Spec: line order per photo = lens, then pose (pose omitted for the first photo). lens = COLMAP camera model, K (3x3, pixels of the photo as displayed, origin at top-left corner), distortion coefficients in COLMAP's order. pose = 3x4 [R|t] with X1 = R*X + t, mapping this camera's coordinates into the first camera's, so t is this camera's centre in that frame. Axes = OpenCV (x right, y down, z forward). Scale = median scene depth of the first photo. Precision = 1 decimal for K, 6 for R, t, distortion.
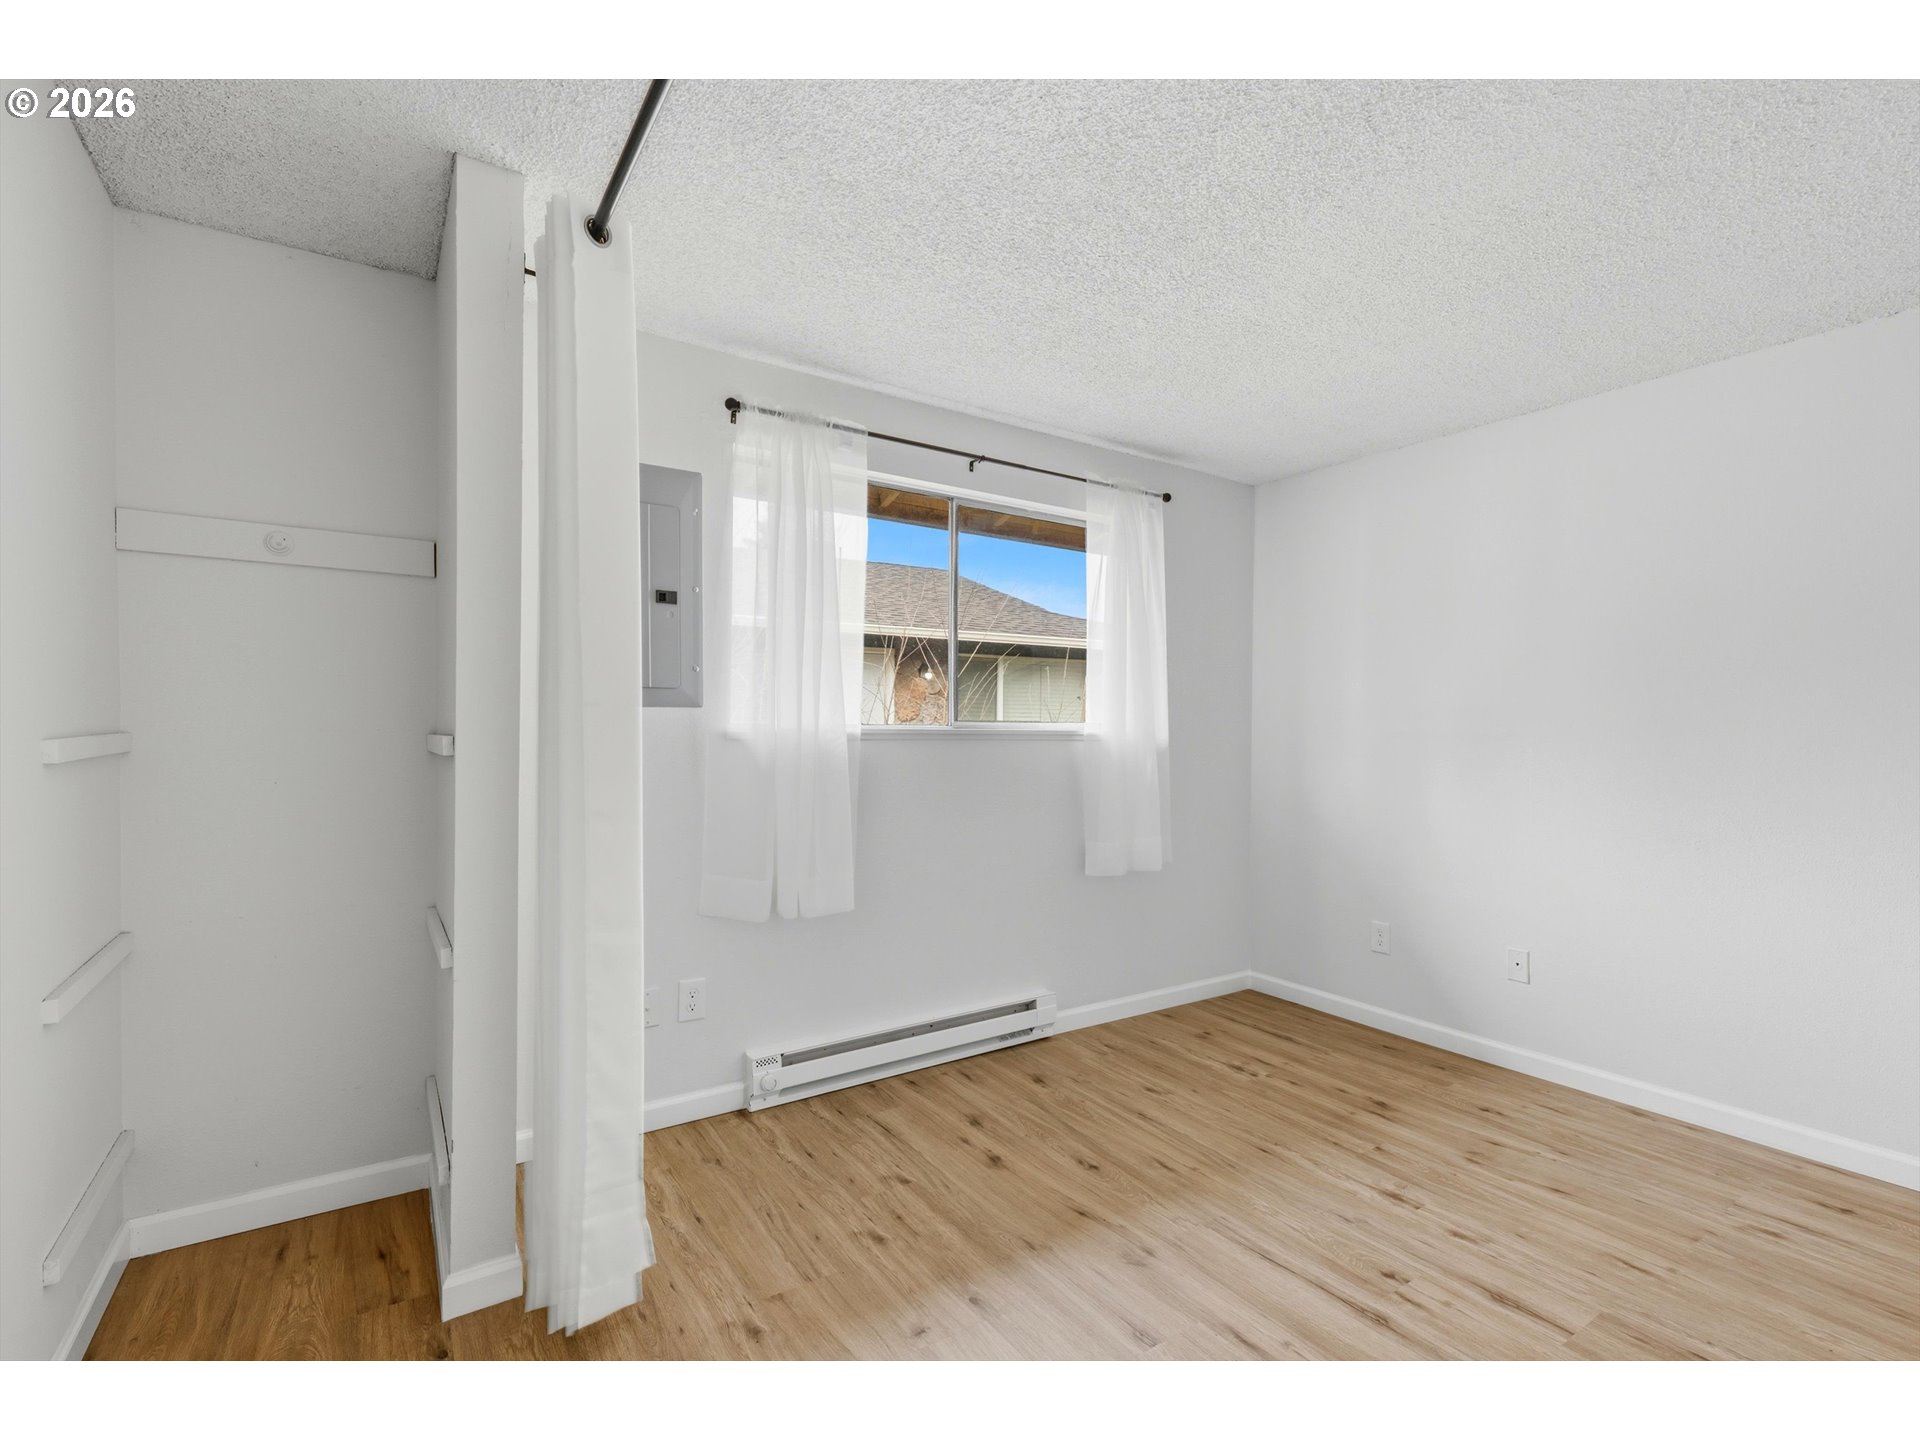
lens RADIAL K [[878.3, 0, 980.1], [0, 878.3, 732.5], [0, 0, 1]] dist [0.000924, 0.000232]
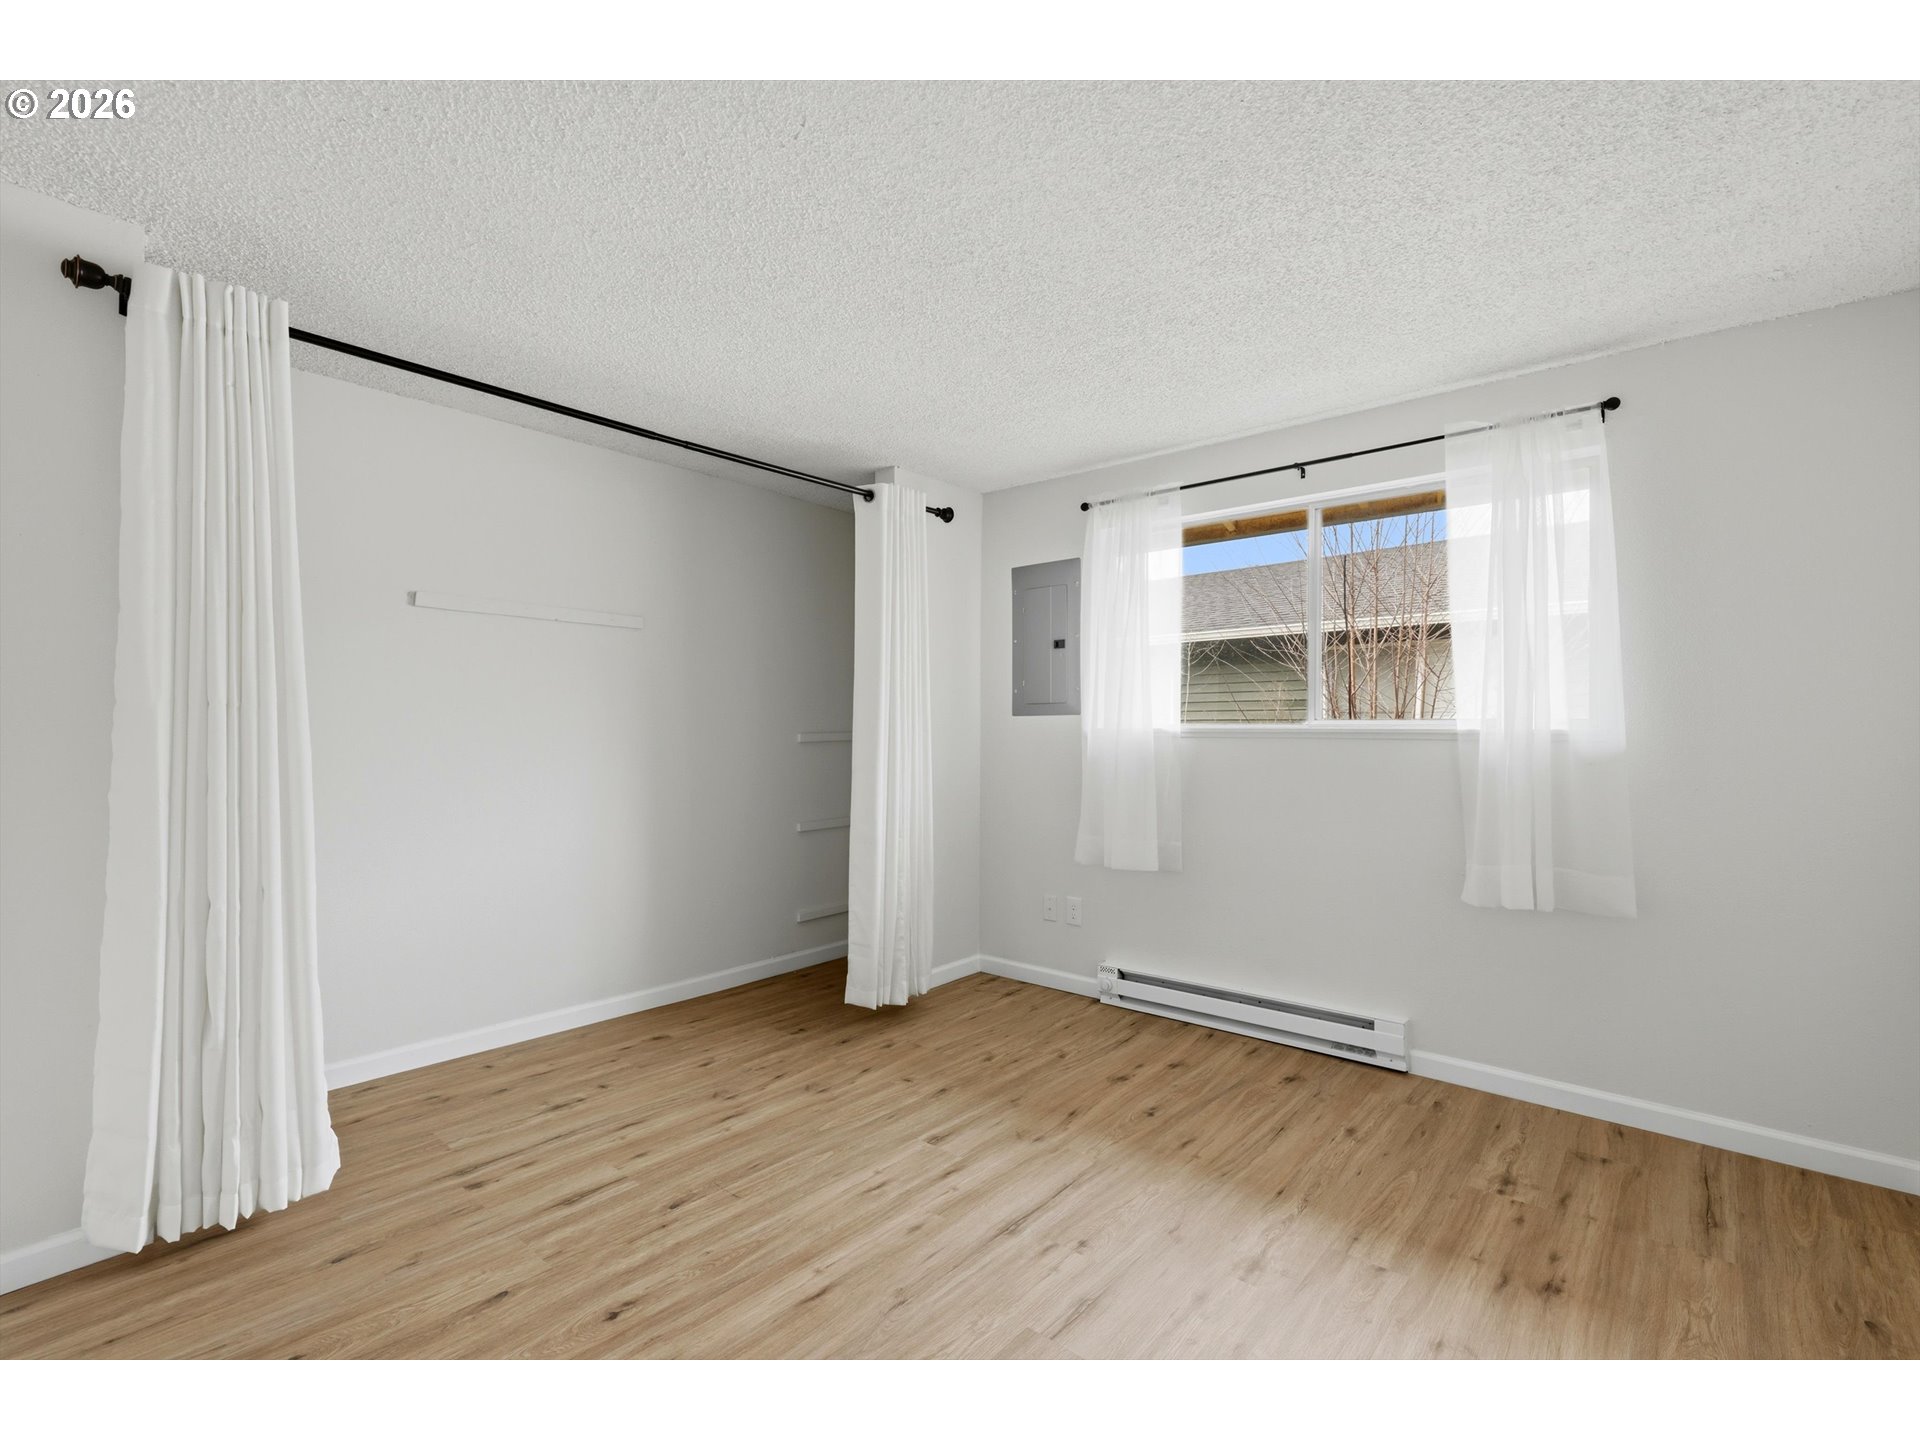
lens RADIAL K [[878.3, 0, 980.1], [0, 878.3, 732.5], [0, 0, 1]] dist [0.000924, 0.000232]
pose [[0.277714, -0.004662, -0.960652, 0.976180], [-0.007298, 0.999949, -0.006962, 0.011302], [0.960636, 0.008944, 0.277666, 0.397782]]
